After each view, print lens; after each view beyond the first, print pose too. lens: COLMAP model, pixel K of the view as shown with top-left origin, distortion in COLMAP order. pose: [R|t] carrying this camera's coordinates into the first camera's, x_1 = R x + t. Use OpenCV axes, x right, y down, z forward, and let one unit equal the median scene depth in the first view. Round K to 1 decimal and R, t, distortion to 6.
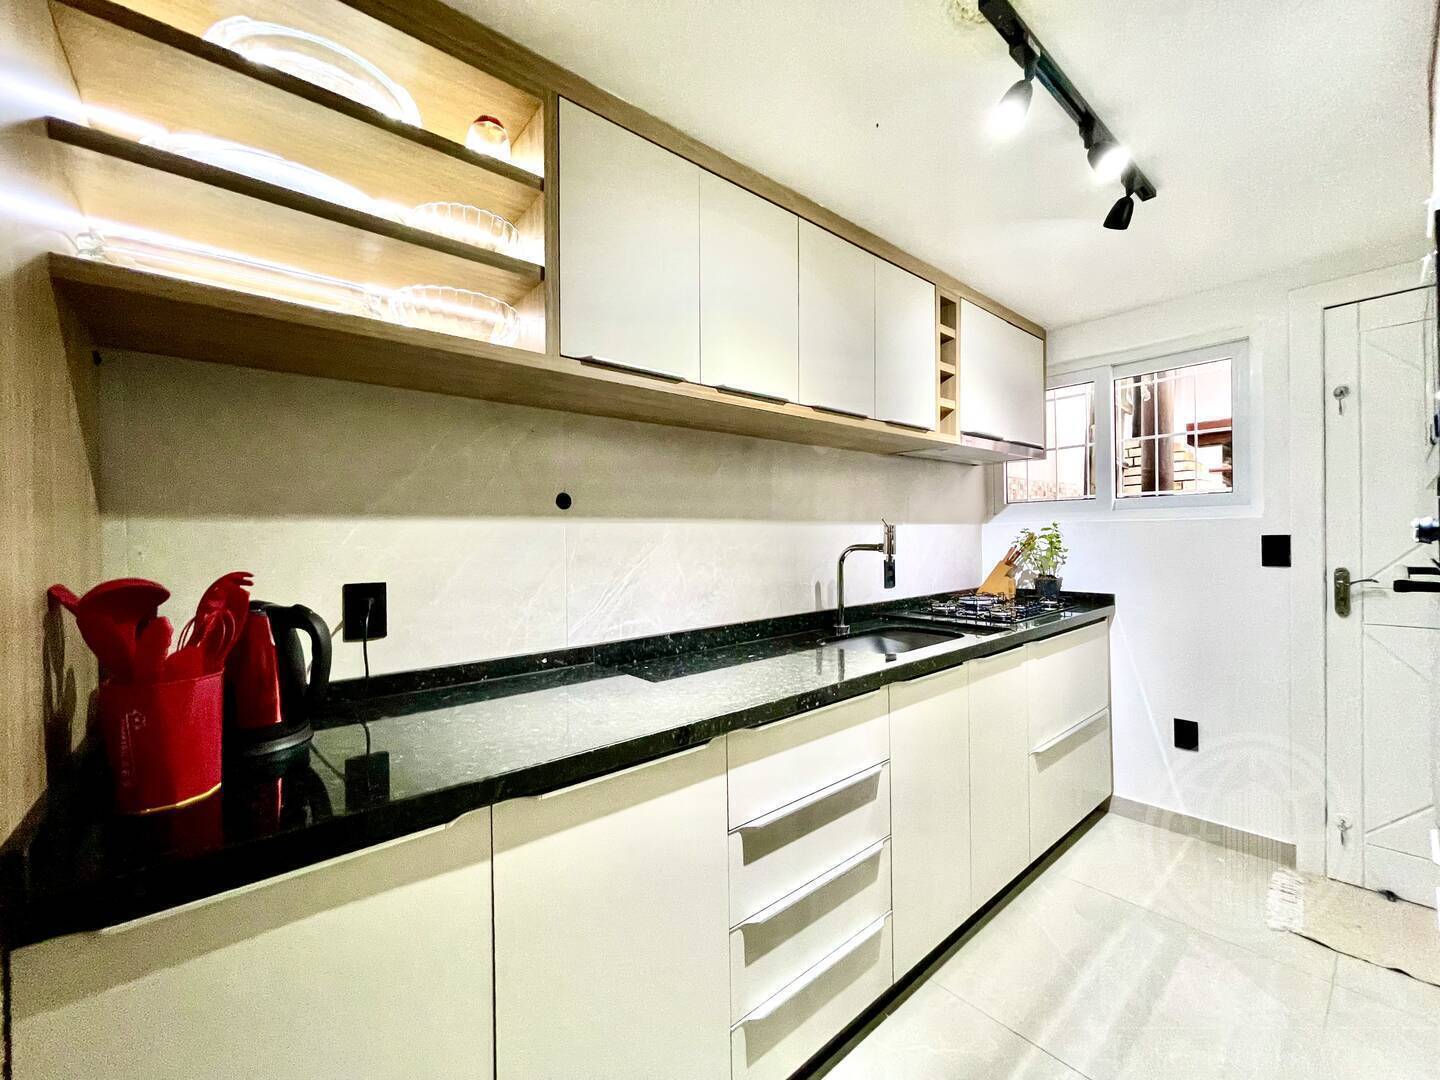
lens RADIAL K [[580.0, 0, 714.5], [0, 580.0, 539.3], [0, 0, 1]] dist [-0.003552, 0.000604]
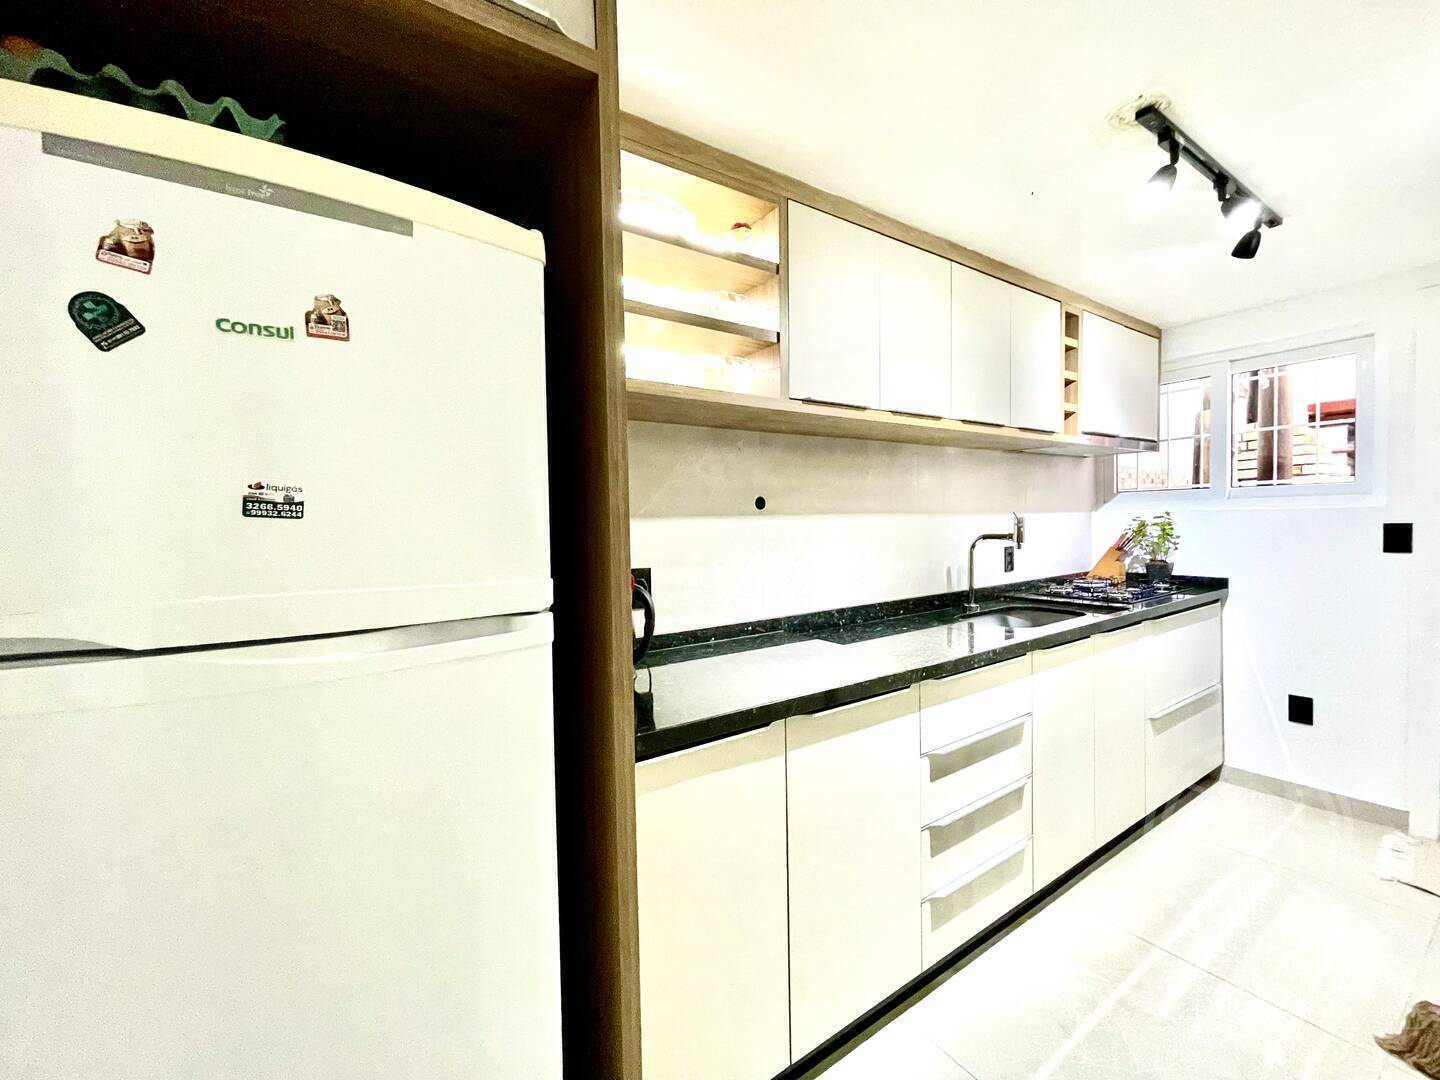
lens RADIAL K [[580.0, 0, 714.5], [0, 580.0, 539.3], [0, 0, 1]] dist [-0.003552, 0.000604]
pose [[0.994095, -0.003398, -0.108458, -0.156214], [0.006711, 0.999522, 0.030195, -0.017955], [0.108304, -0.030744, 0.993642, -0.186177]]
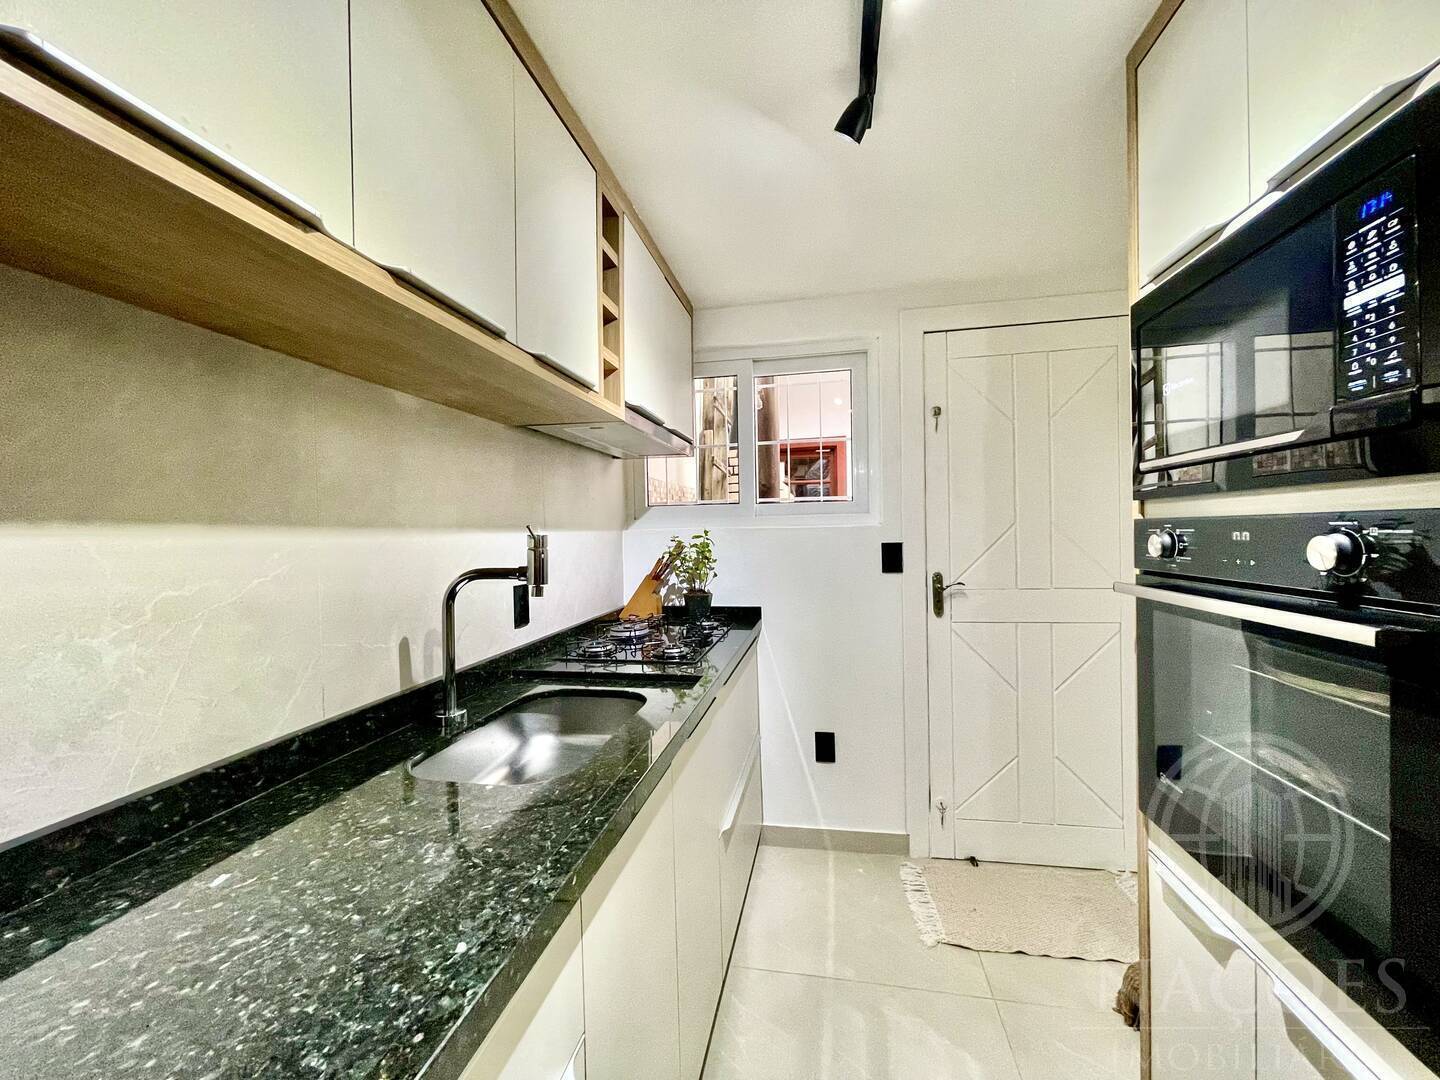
lens RADIAL K [[588.1, 0, 720.0], [0, 588.1, 540.0], [0, 0, 1]] dist [-0.003692, -0.000111]
pose [[0.777508, -0.009333, 0.628804, 0.060559], [0.011017, 0.999939, 0.001220, -0.016846], [-0.628777, 0.005979, 0.777563, 0.370719]]
